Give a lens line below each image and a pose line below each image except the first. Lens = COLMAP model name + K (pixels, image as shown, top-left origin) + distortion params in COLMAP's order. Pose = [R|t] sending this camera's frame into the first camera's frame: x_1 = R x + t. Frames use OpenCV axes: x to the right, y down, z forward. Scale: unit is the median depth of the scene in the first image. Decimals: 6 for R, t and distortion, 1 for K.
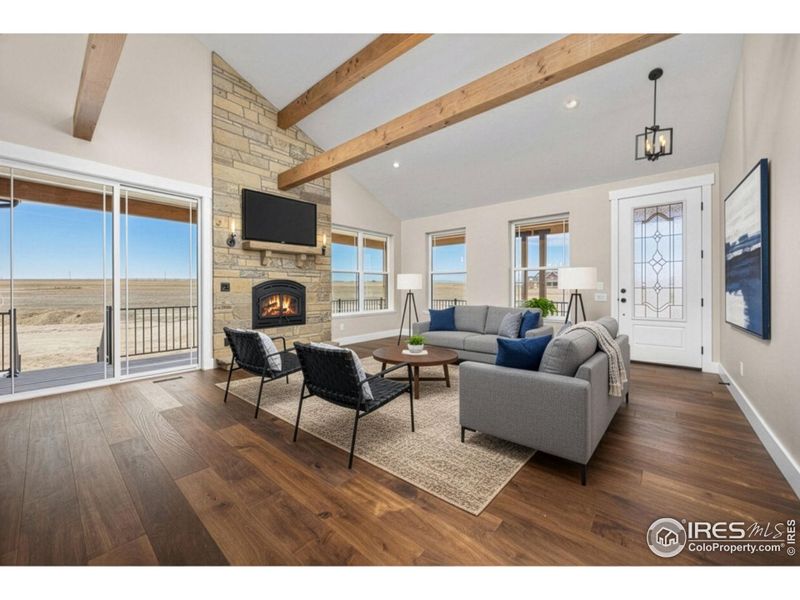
lens RADIAL K [[307.4, 0, 401.0], [0, 307.4, 291.3], [0, 0, 1]] dist [-0.000457, 0.000024]
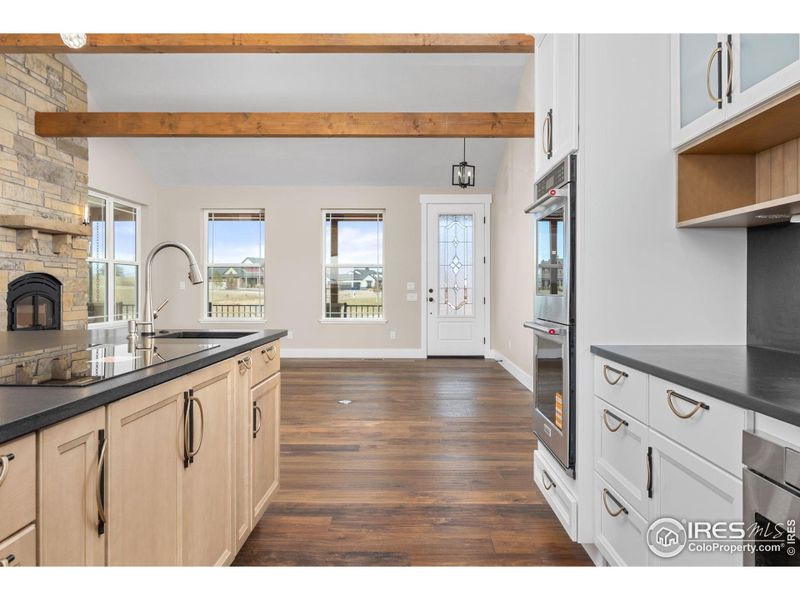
lens RADIAL K [[577.4, 0, 400.0], [0, 577.4, 300.0], [0, 0, 1]] dist [-0.001632, -0.000611]
pose [[0.776478, -0.008699, 0.630084, -0.614718], [-0.001094, 0.999885, 0.015152, 0.000193], [-0.630143, -0.012455, 0.776379, -0.478964]]
